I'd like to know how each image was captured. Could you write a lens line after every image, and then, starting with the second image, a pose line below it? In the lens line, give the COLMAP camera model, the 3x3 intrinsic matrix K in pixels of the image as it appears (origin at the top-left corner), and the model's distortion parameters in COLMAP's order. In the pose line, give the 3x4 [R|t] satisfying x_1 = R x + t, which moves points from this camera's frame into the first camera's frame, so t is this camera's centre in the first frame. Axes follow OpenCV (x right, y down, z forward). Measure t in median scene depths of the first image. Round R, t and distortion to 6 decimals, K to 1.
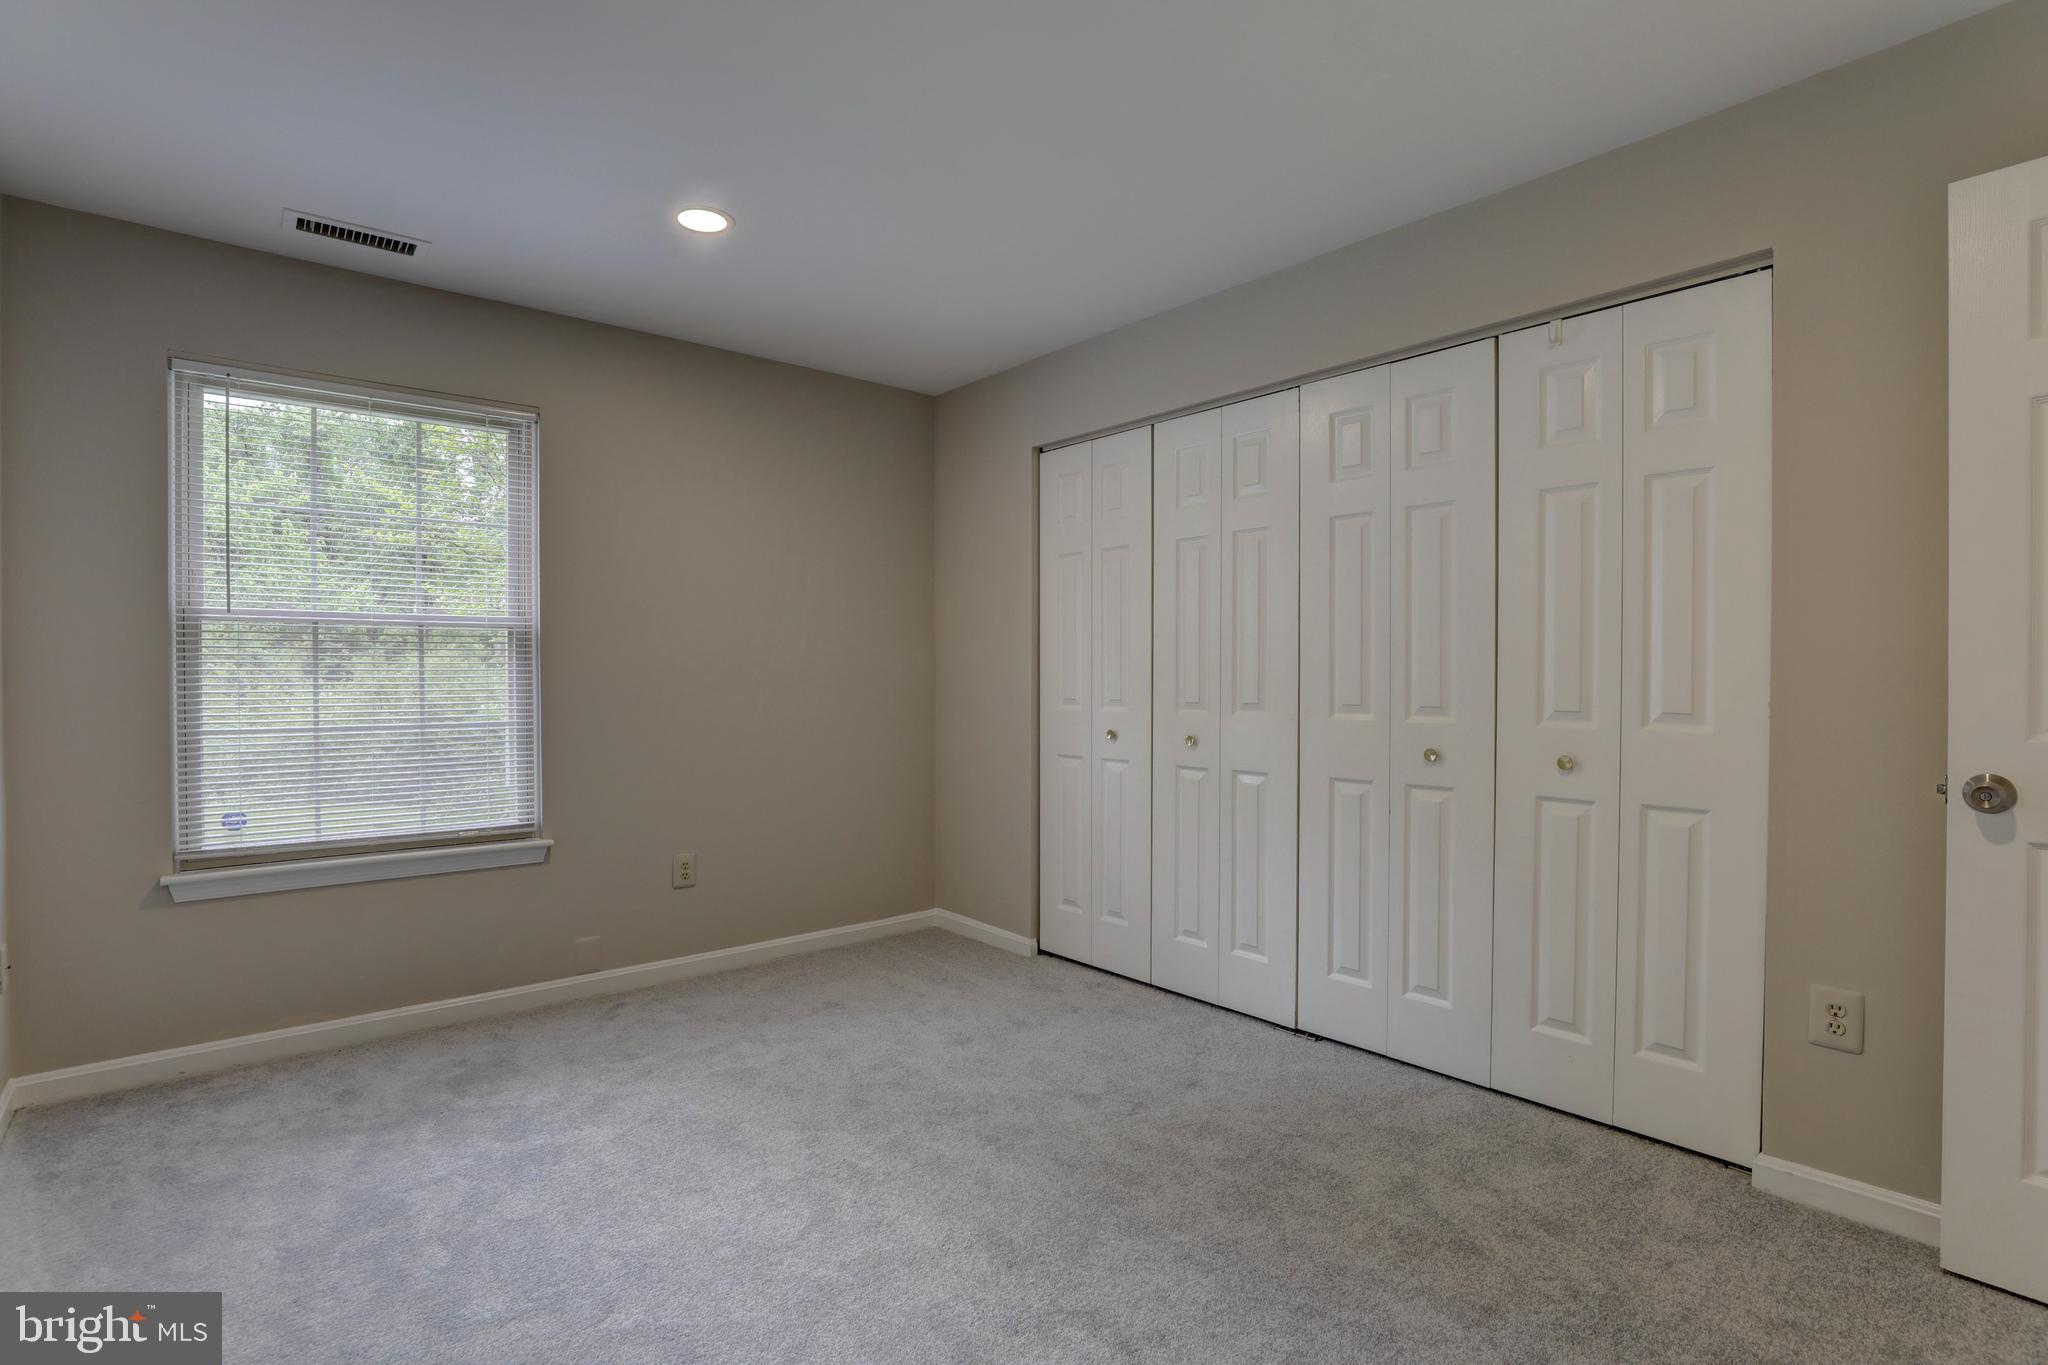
lens RADIAL K [[978.3, 0, 1014.6], [0, 978.3, 684.7], [0, 0, 1]] dist [-0.043122, 0.012746]
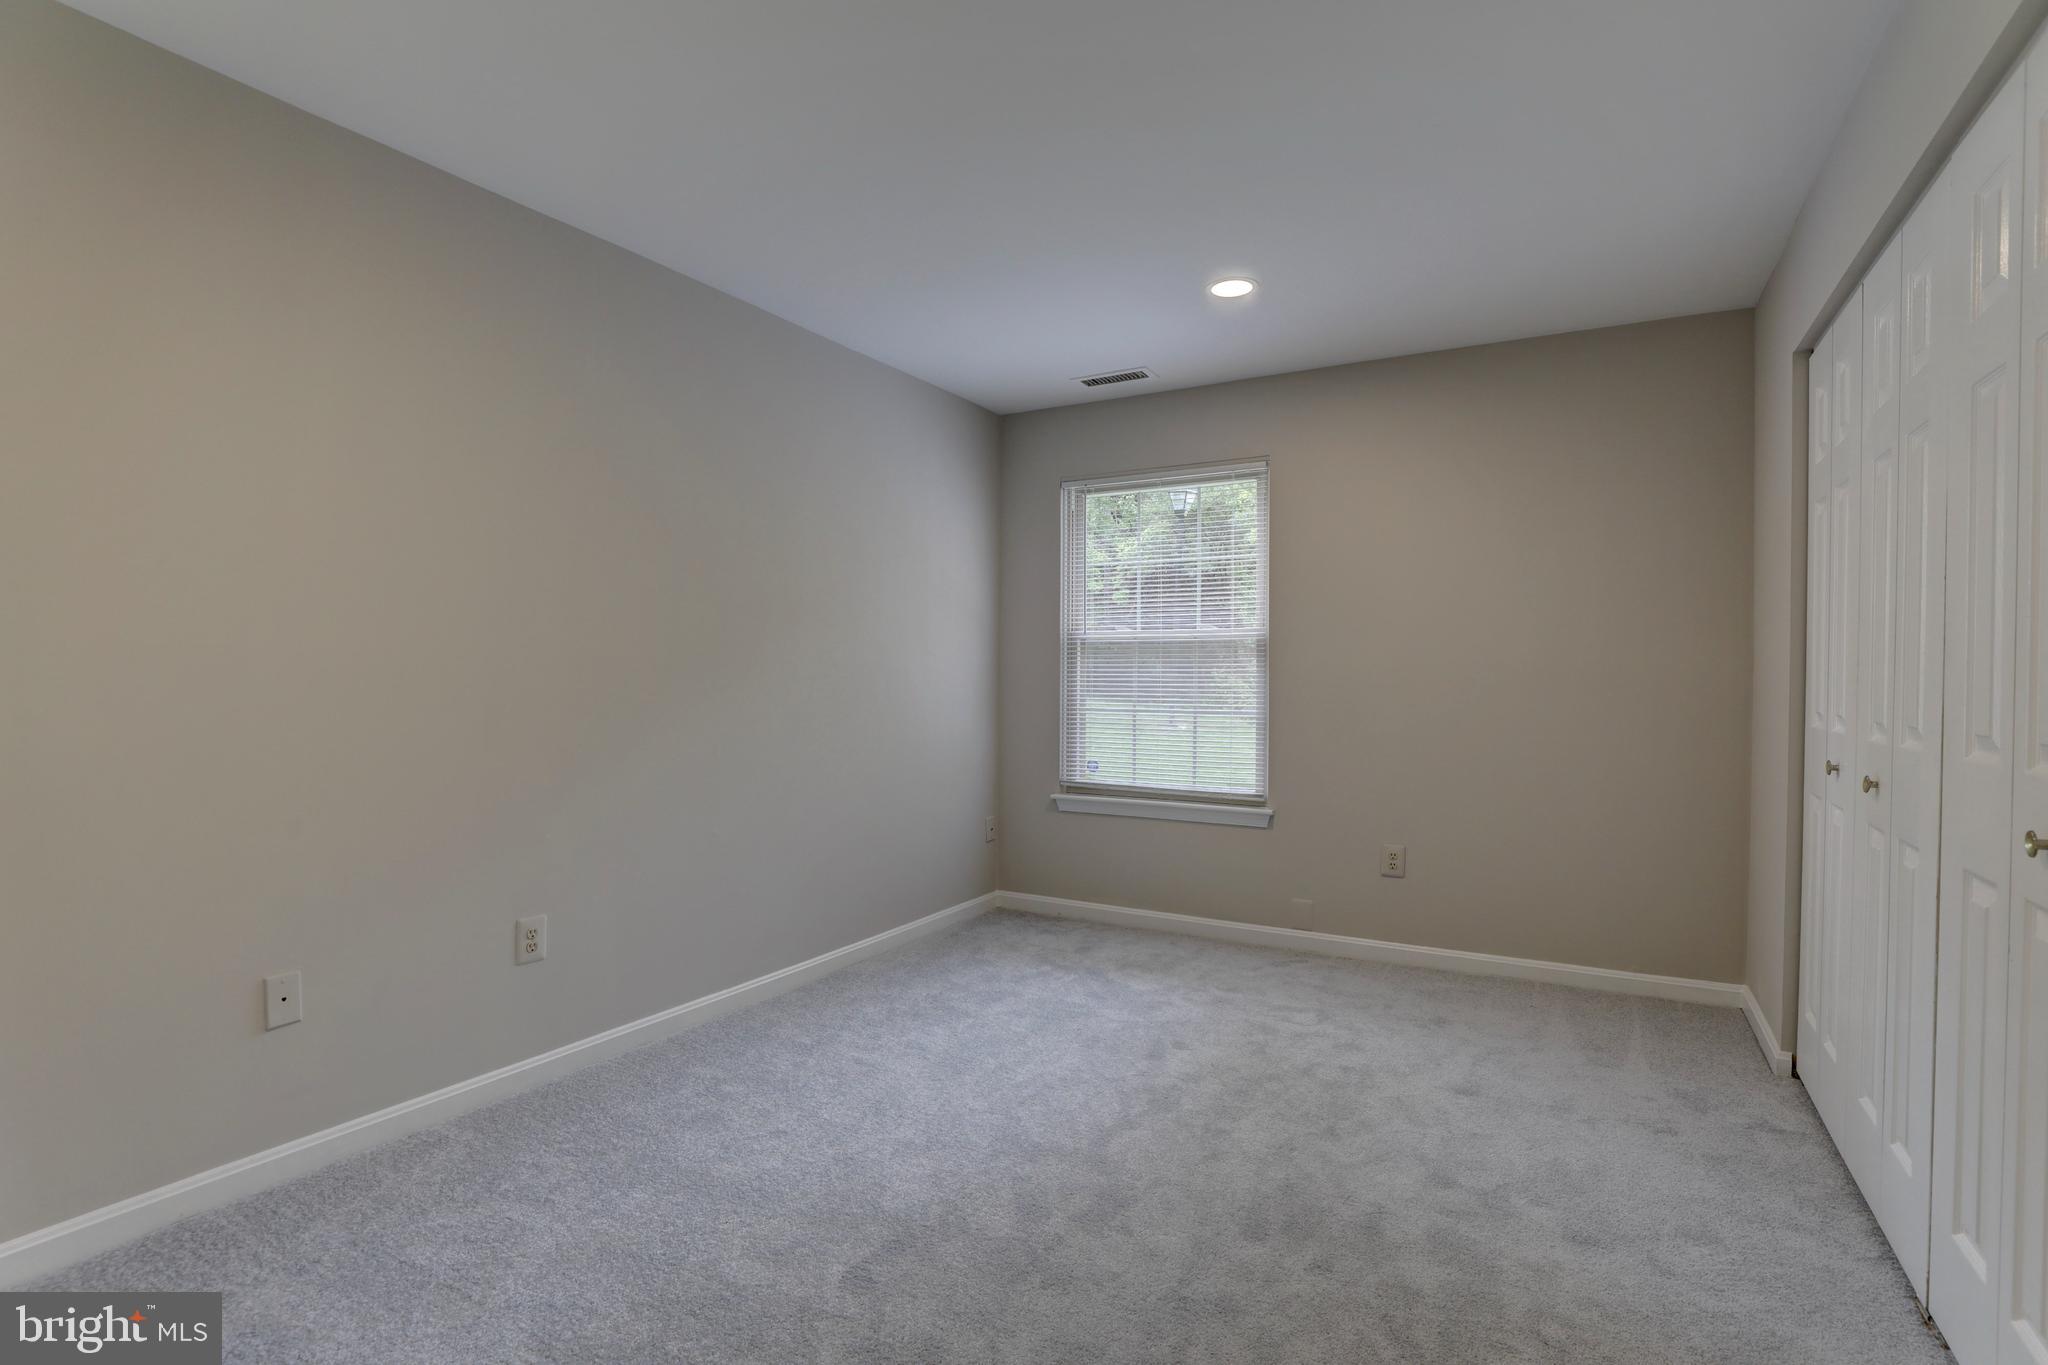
lens RADIAL K [[978.3, 0, 1014.6], [0, 978.3, 684.7], [0, 0, 1]] dist [-0.043122, 0.012746]
pose [[0.332920, 0.012548, -0.942872, 0.667625], [-0.013133, 0.999876, 0.008670, -0.004563], [0.942864, 0.009496, 0.333044, 0.339300]]
